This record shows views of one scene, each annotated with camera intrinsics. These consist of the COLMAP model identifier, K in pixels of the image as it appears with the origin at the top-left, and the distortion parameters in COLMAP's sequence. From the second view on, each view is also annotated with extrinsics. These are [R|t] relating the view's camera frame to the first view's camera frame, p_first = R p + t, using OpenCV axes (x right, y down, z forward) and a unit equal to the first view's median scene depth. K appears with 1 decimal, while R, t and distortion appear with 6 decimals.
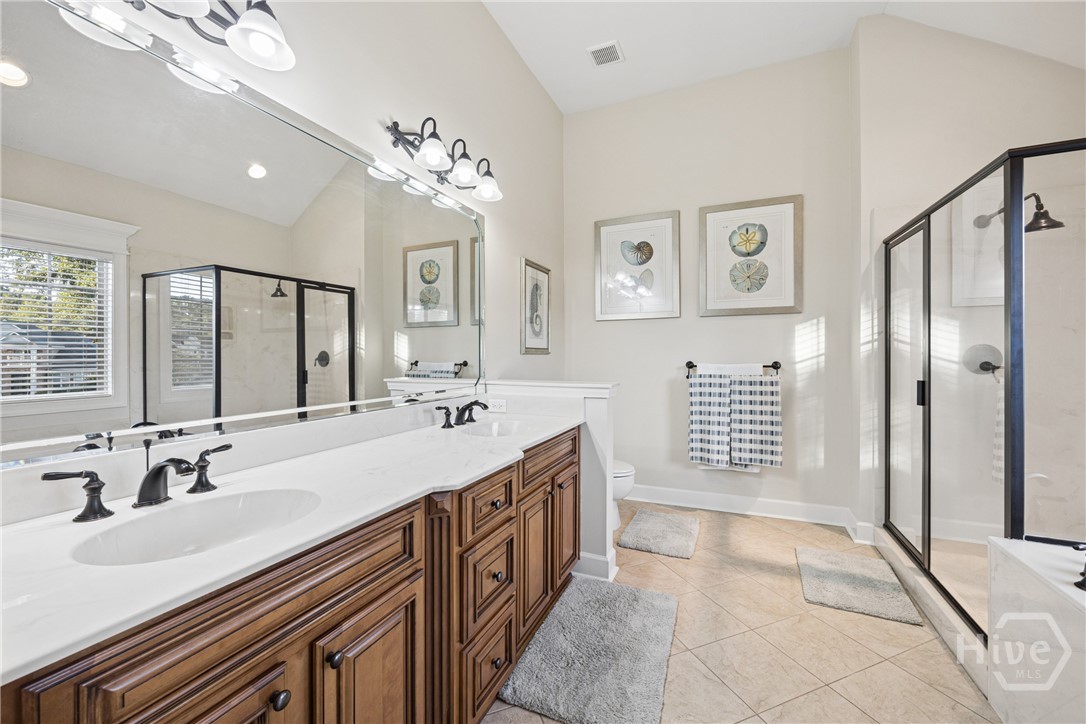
lens RADIAL K [[428.1, 0, 541.8], [0, 428.1, 356.0], [0, 0, 1]] dist [-0.002330, -0.000129]
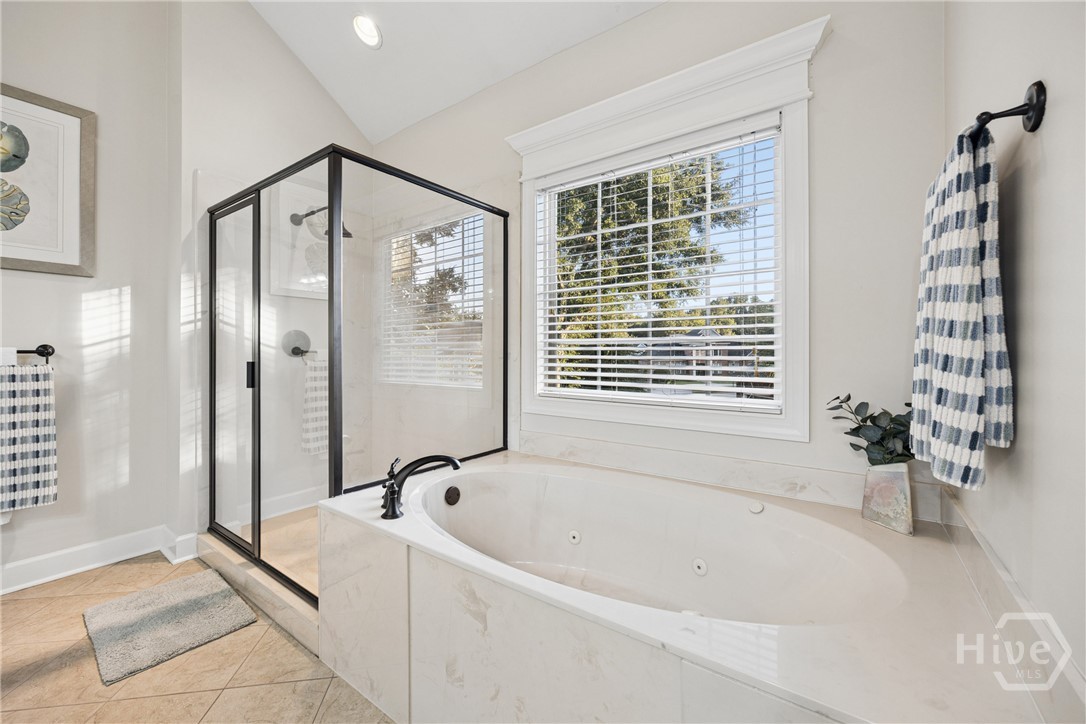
lens RADIAL K [[428.1, 0, 542.9], [0, 428.1, 353.6], [0, 0, 1]] dist [-0.002330, -0.000129]
pose [[0.202089, 0.003197, 0.979362, 0.071737], [0.000089, 0.999995, -0.003282, 0.035439], [-0.979367, 0.000750, 0.202088, 0.141085]]
